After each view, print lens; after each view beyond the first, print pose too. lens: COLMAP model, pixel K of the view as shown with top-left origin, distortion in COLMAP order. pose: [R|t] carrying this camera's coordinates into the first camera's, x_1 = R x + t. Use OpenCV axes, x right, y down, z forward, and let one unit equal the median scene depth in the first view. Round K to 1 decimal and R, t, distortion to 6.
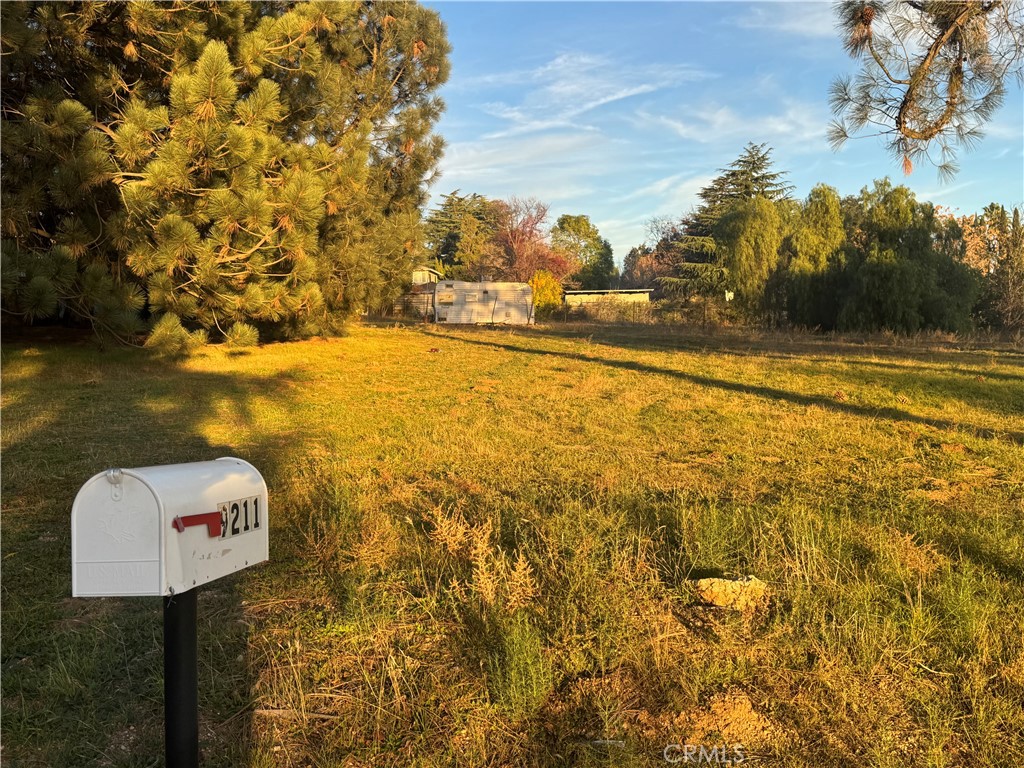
lens RADIAL K [[1047.4, 0, 525.6], [0, 1047.4, 390.2], [0, 0, 1]] dist [0.155835, -0.298708]
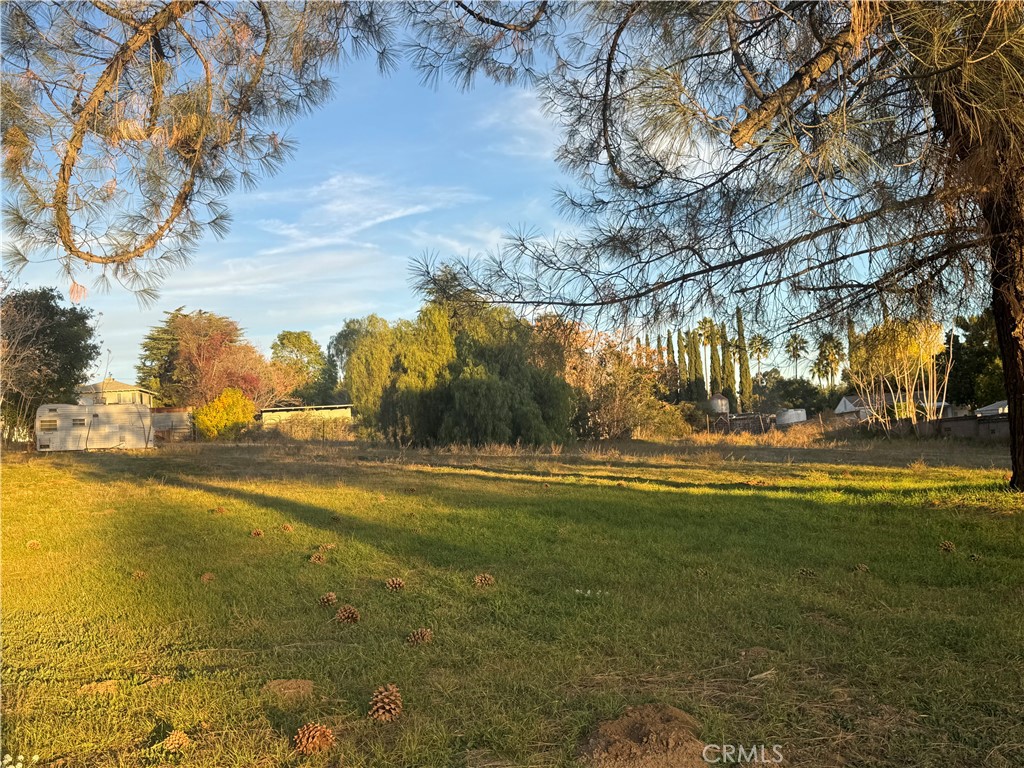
lens RADIAL K [[1047.4, 0, 525.6], [0, 1047.4, 390.2], [0, 0, 1]] dist [0.155835, -0.298708]
pose [[0.983143, -0.024405, 0.181203, 0.179980], [0.043497, 0.993818, -0.102149, -0.002684], [-0.177590, 0.108309, 0.978126, 0.001985]]
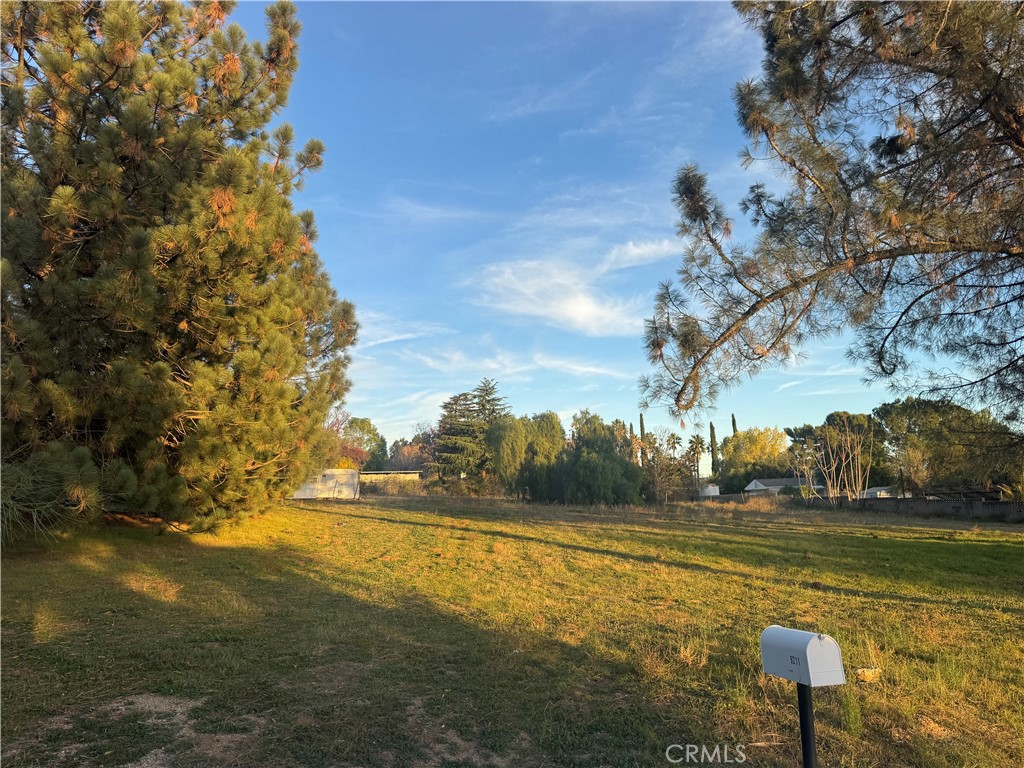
lens RADIAL K [[724.3, 0, 525.6], [0, 724.3, 385.5], [0, 0, 1]] dist [0.115863, -0.157677]
pose [[0.954267, 0.044352, 0.295646, -0.082720], [0.017122, 0.979202, -0.202164, -0.009107], [-0.298464, 0.197981, 0.933661, -0.027546]]
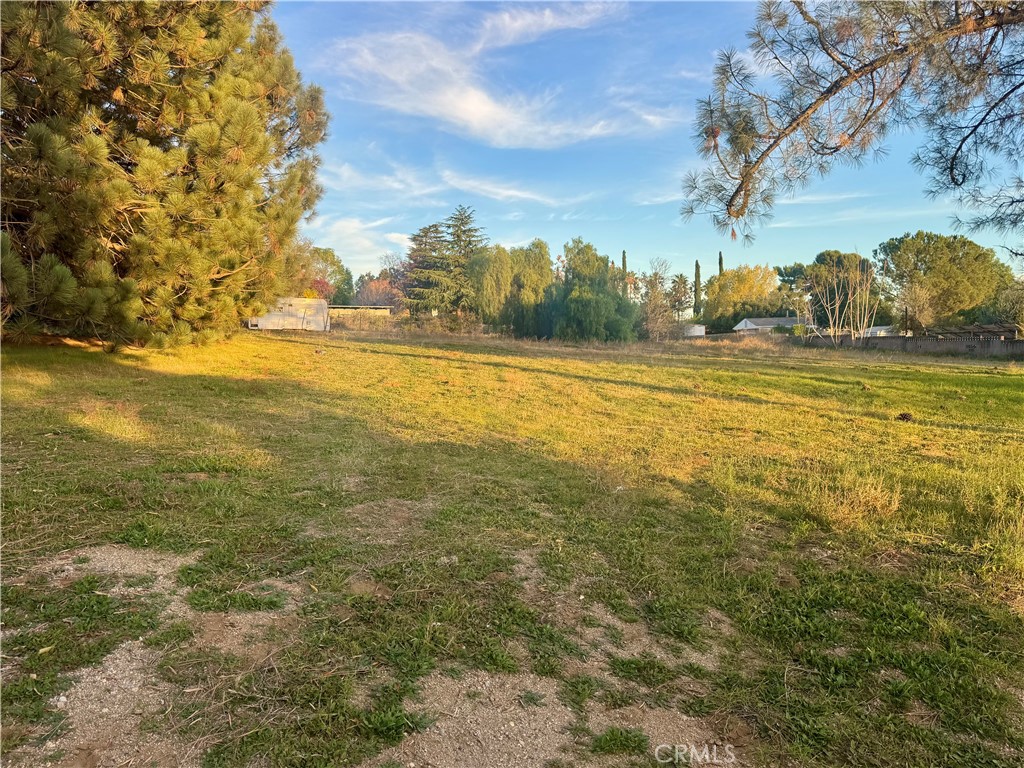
lens RADIAL K [[746.9, 0, 520.2], [0, 746.9, 383.6], [0, 0, 1]] dist [0.153933, -0.284150]
pose [[0.943107, -0.007084, 0.332415, -0.089662], [0.004740, 0.999958, 0.007862, -0.002544], [-0.332456, -0.005839, 0.943101, 0.025801]]
